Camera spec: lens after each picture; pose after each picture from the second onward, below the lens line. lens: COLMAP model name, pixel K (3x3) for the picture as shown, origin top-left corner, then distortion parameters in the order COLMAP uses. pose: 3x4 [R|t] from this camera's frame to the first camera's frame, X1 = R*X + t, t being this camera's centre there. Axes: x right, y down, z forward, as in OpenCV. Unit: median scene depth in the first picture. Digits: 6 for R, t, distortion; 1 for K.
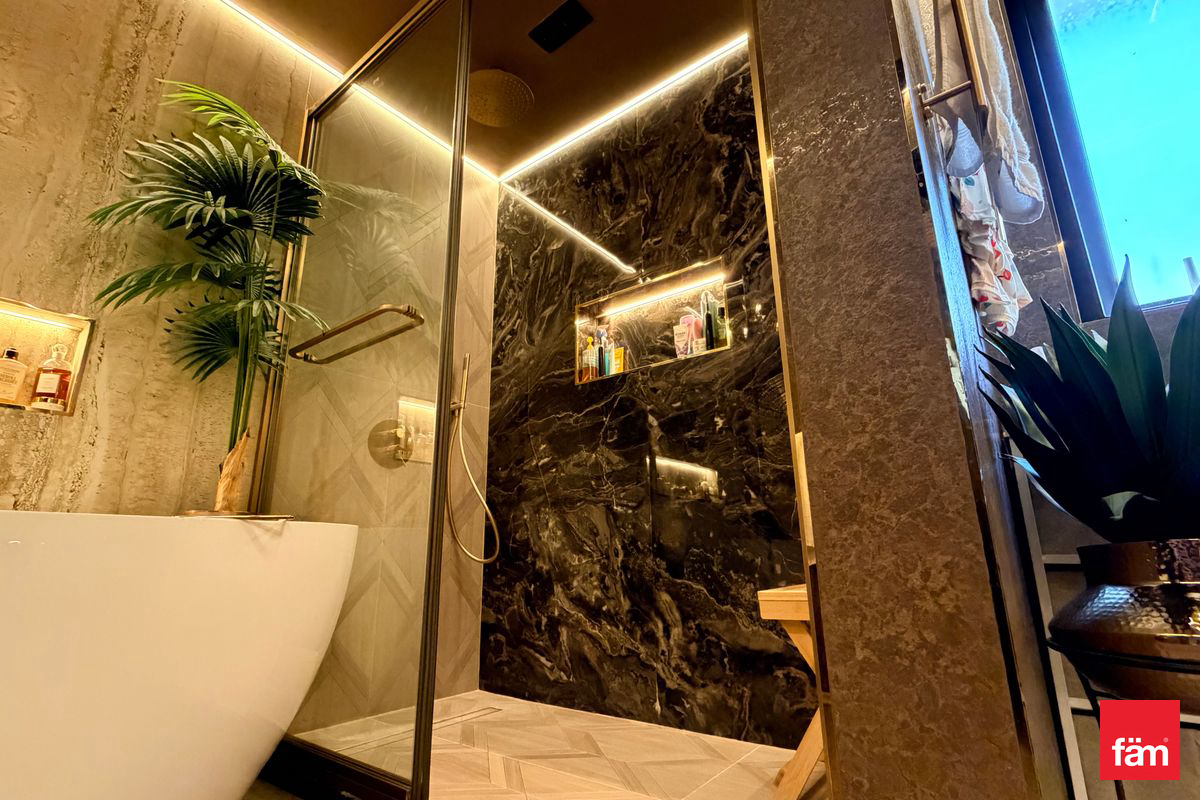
lens RADIAL K [[565.0, 0, 595.3], [0, 565.0, 401.9], [0, 0, 1]] dist [-0.001921, 0.000177]
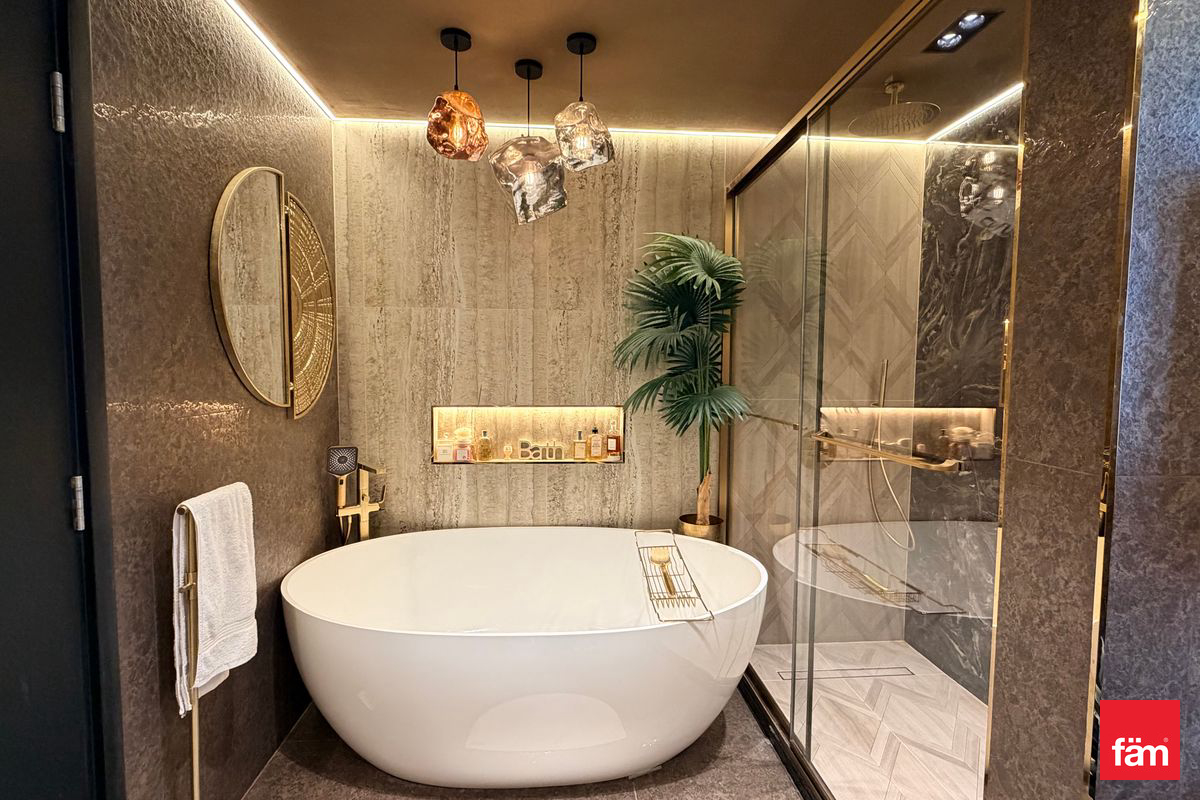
lens RADIAL K [[565.0, 0, 606.0], [0, 565.0, 398.5], [0, 0, 1]] dist [-0.001921, 0.000177]
pose [[0.688298, 0.057587, -0.723139, 0.185904], [0.170266, 0.956173, 0.238208, -0.361442], [0.705163, -0.287084, 0.648327, -0.083096]]
